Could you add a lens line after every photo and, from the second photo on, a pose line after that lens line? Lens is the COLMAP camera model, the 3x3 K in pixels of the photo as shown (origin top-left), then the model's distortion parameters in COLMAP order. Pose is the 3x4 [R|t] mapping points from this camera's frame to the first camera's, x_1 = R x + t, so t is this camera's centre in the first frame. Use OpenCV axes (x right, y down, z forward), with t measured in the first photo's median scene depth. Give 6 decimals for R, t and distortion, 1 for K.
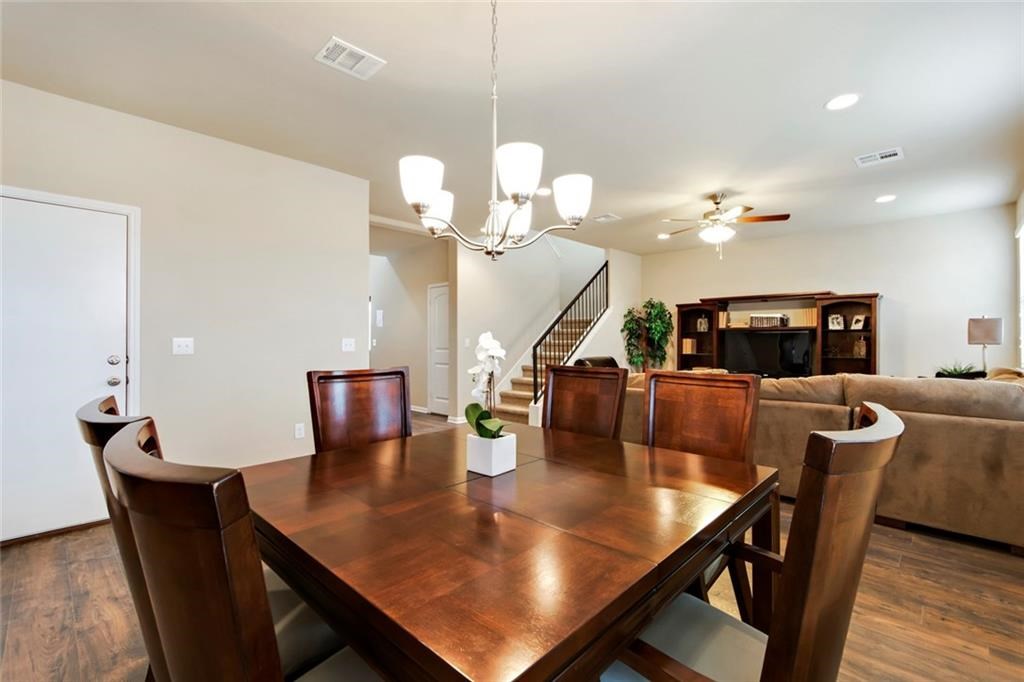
lens RADIAL K [[453.3, 0, 527.8], [0, 453.3, 341.2], [0, 0, 1]] dist [0.001985, -0.000945]
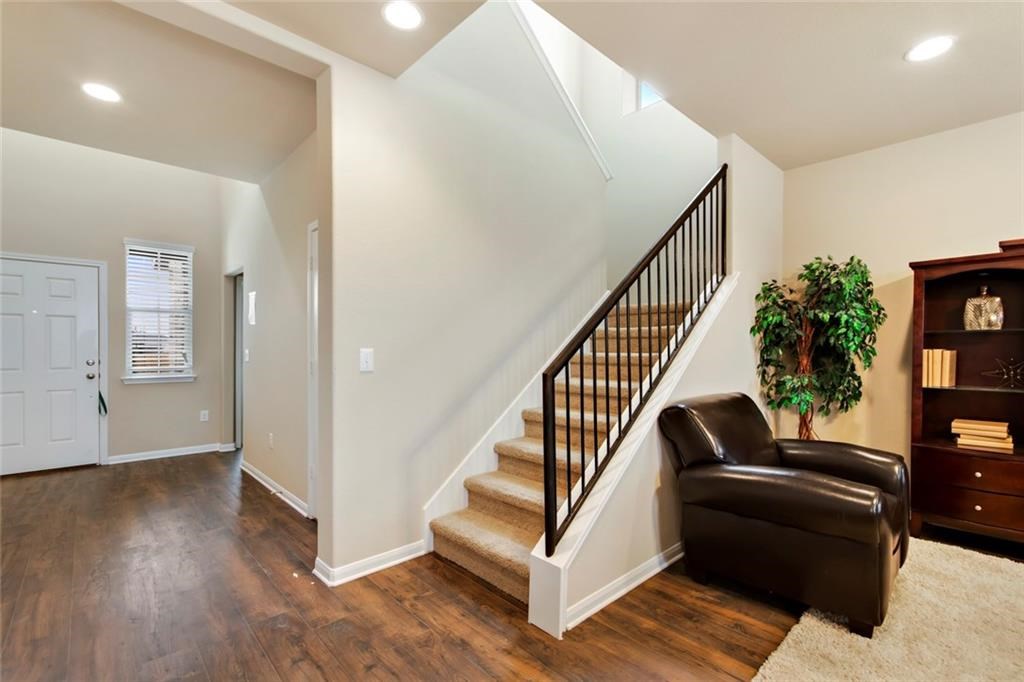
lens RADIAL K [[453.3, 0, 525.5], [0, 453.3, 354.9], [0, 0, 1]] dist [0.001985, -0.000945]
pose [[0.997270, 0.000577, -0.073842, 0.020143], [-0.000141, 0.999983, 0.005911, -0.002337], [0.073844, -0.005885, 0.997252, 0.585517]]
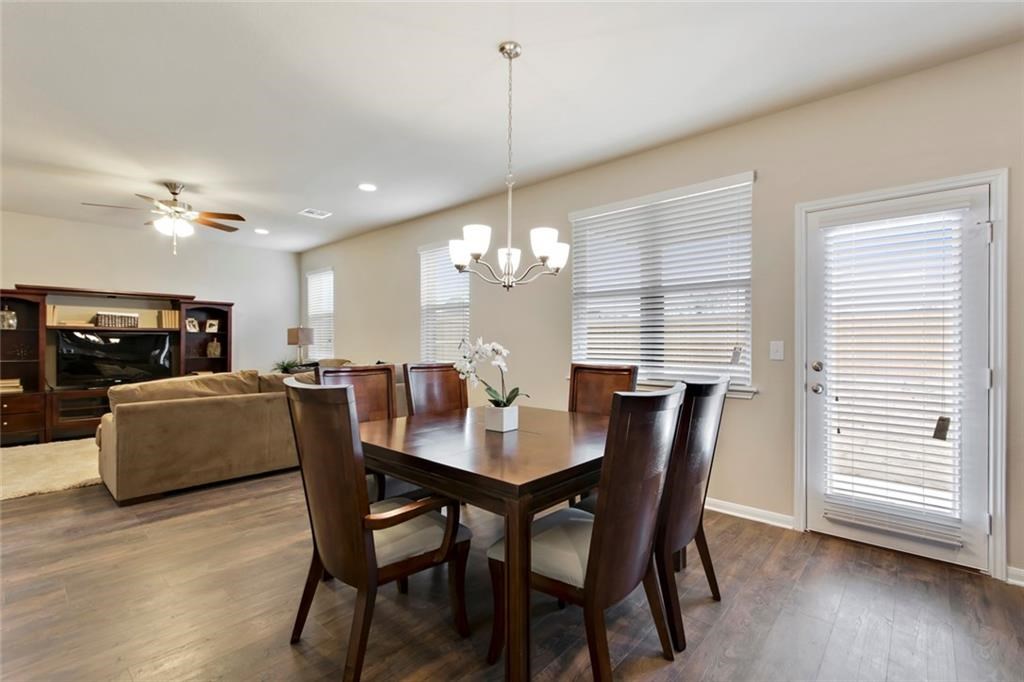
lens RADIAL K [[453.3, 0, 509.3], [0, 453.3, 343.6], [0, 0, 1]] dist [0.001985, -0.000945]
pose [[0.004557, -0.000932, 0.999989, -0.330771], [-0.000269, 1.000000, 0.000933, 0.000560], [-0.999990, -0.000273, 0.004557, 0.204047]]
